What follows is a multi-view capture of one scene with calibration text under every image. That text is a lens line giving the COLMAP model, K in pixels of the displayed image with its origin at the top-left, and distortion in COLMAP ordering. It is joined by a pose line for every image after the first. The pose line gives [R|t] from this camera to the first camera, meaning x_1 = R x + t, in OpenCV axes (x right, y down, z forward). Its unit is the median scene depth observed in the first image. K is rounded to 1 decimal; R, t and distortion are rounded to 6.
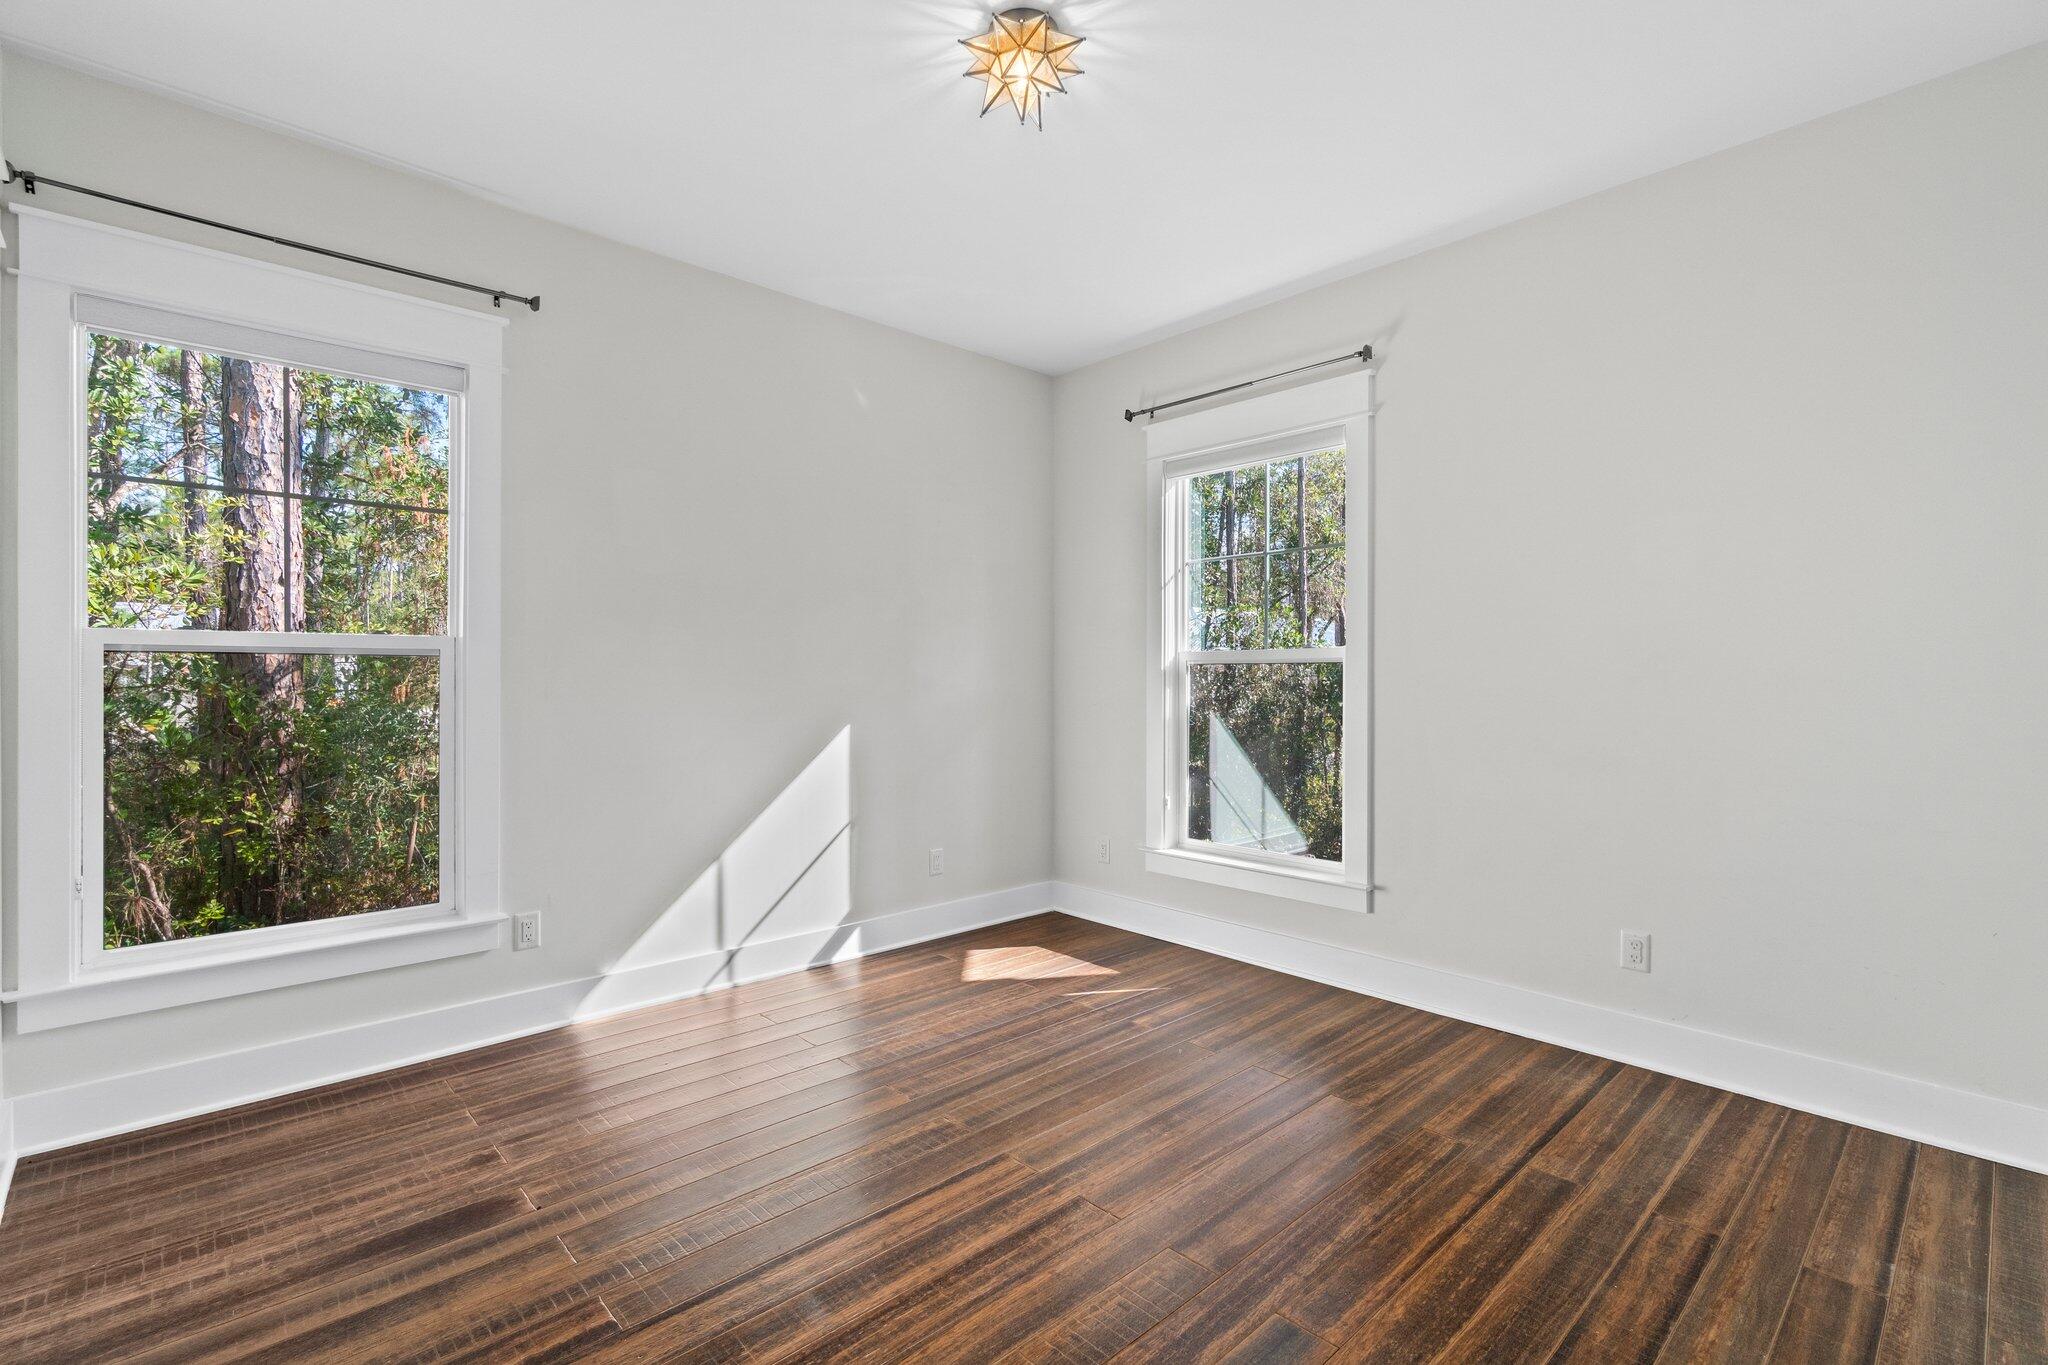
lens RADIAL K [[895.0, 0, 1019.2], [0, 895.0, 681.0], [0, 0, 1]] dist [0.001356, 0.000006]
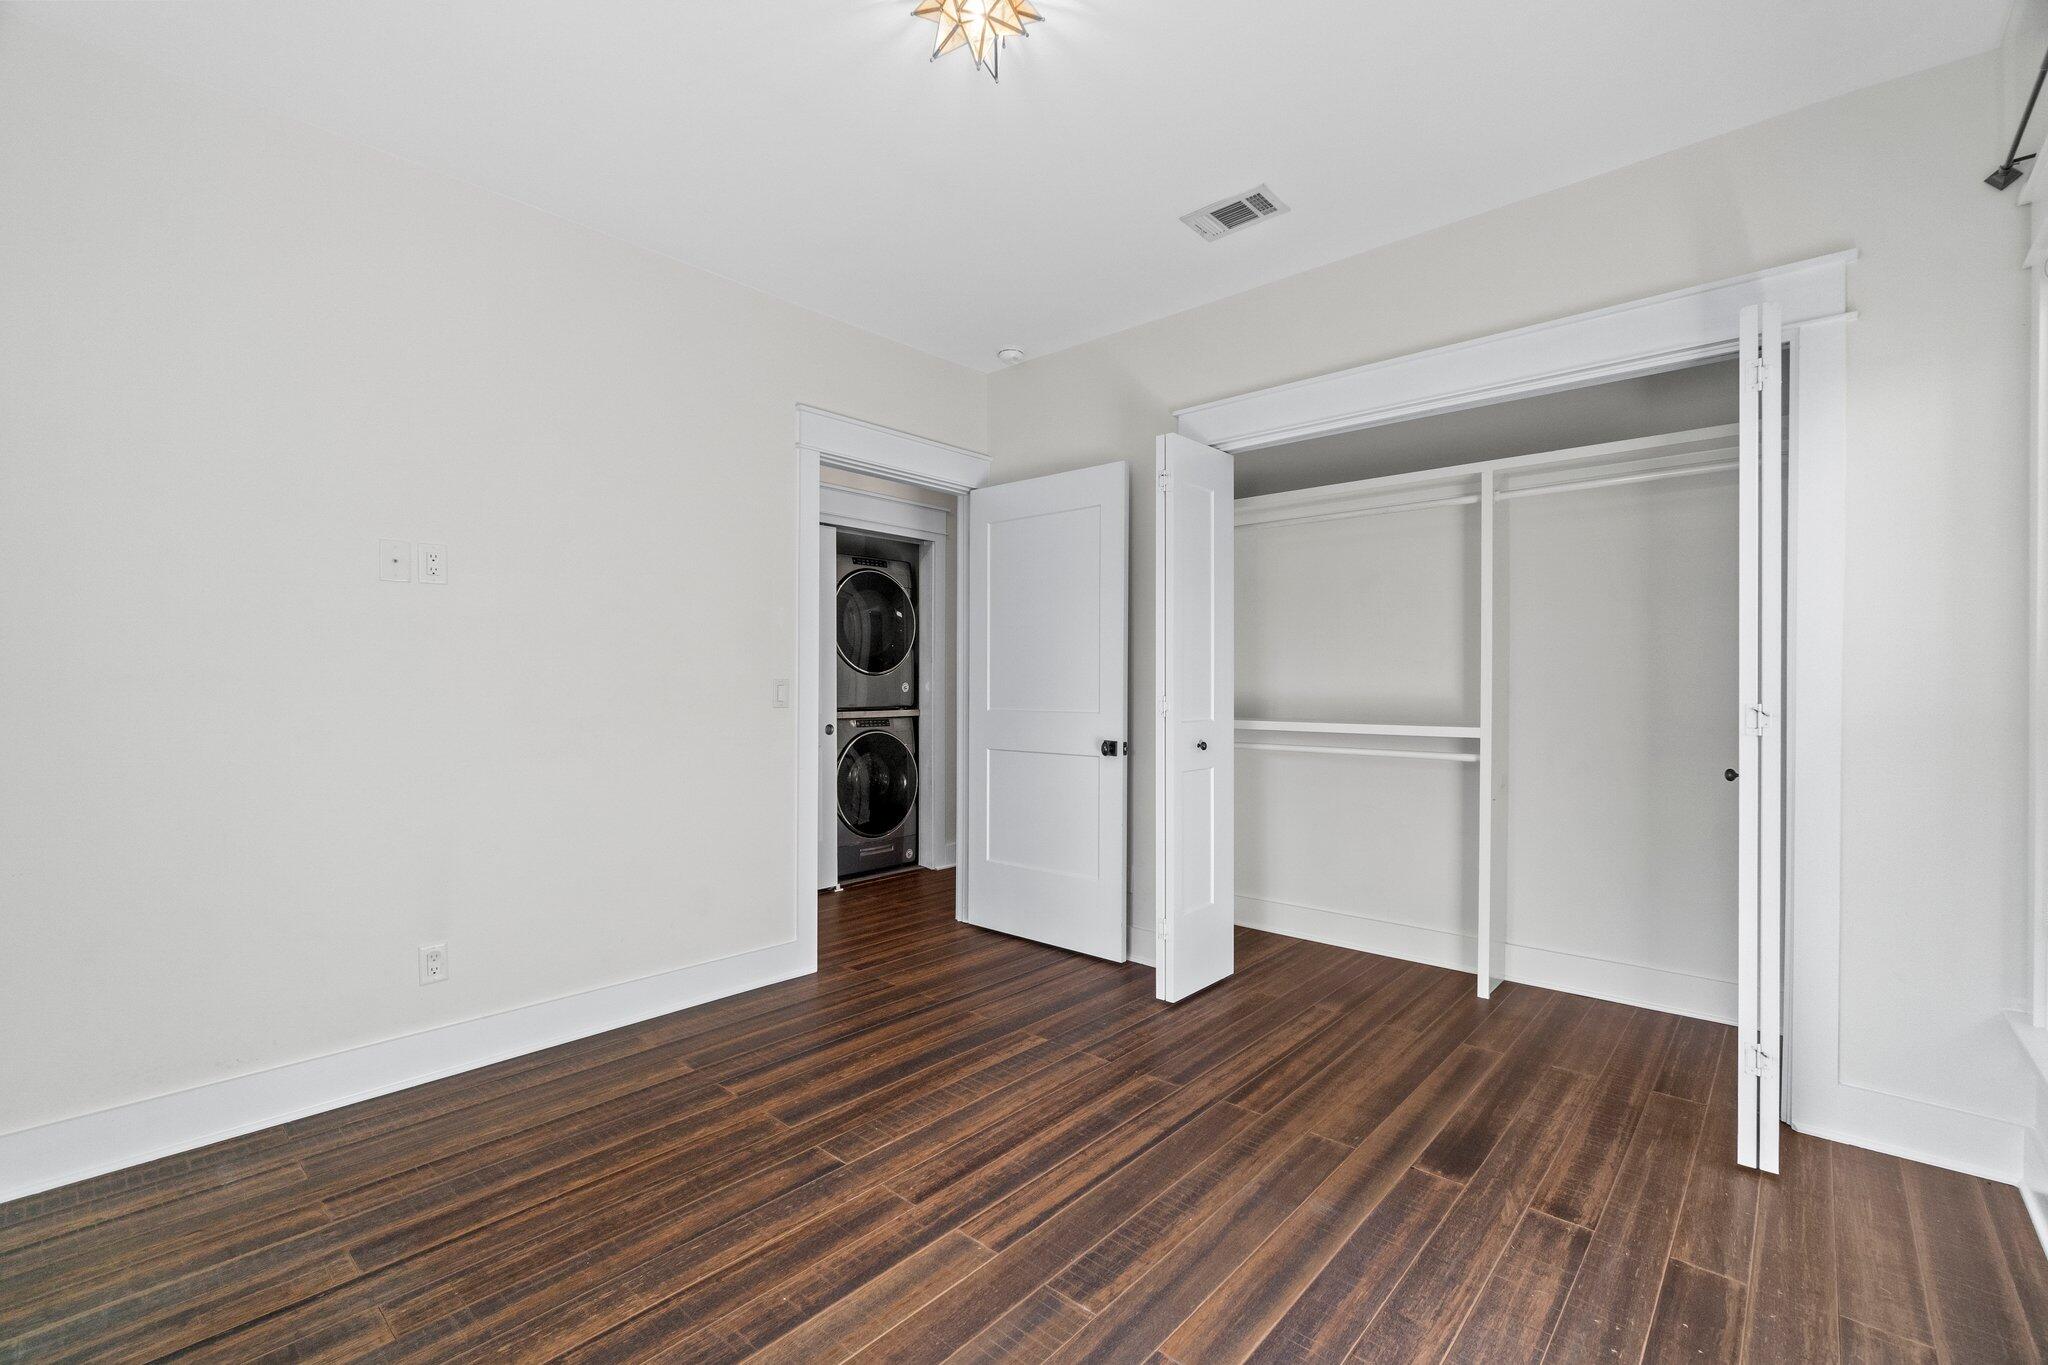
lens RADIAL K [[895.0, 0, 1027.5], [0, 895.0, 684.4], [0, 0, 1]] dist [0.001356, 0.000006]
pose [[-0.994878, -0.003804, -0.101007, 0.047628], [-0.004125, 0.999987, 0.002973, -0.006934], [0.100994, 0.003374, -0.994881, 2.069847]]
